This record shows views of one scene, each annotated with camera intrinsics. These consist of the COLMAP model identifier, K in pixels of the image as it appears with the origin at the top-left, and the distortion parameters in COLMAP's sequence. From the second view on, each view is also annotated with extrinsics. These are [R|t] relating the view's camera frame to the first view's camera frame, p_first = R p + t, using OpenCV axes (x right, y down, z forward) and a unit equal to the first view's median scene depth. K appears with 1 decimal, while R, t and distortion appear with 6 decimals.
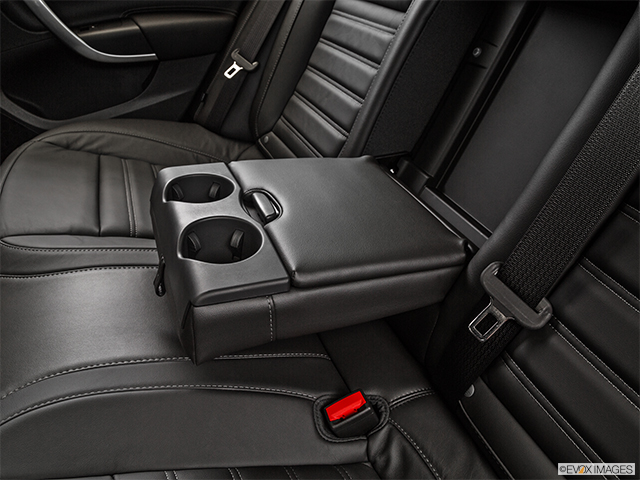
lens RADIAL K [[496.2, 0, 298.6], [0, 496.2, 221.1], [0, 0, 1]] dist [-0.090655, 0.009341]
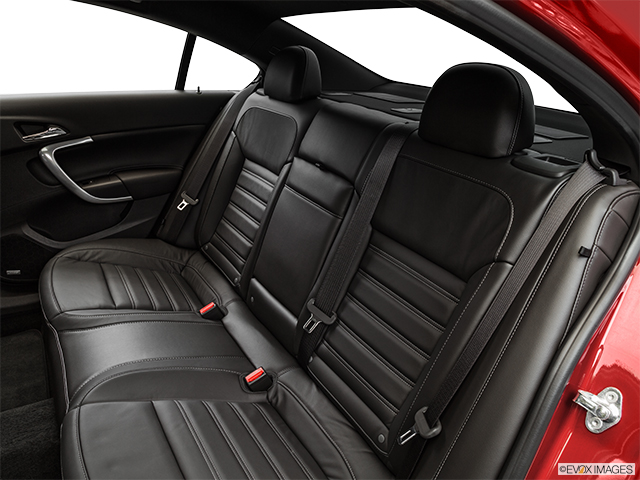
lens RADIAL K [[496.2, 0, 298.6], [0, 496.2, 221.1], [0, 0, 1]] dist [-0.090655, 0.009341]
pose [[0.989102, -0.057365, 0.135599, 0.017702], [0.081953, 0.979623, -0.183363, 0.069621], [-0.122317, 0.192477, 0.973648, -0.619987]]
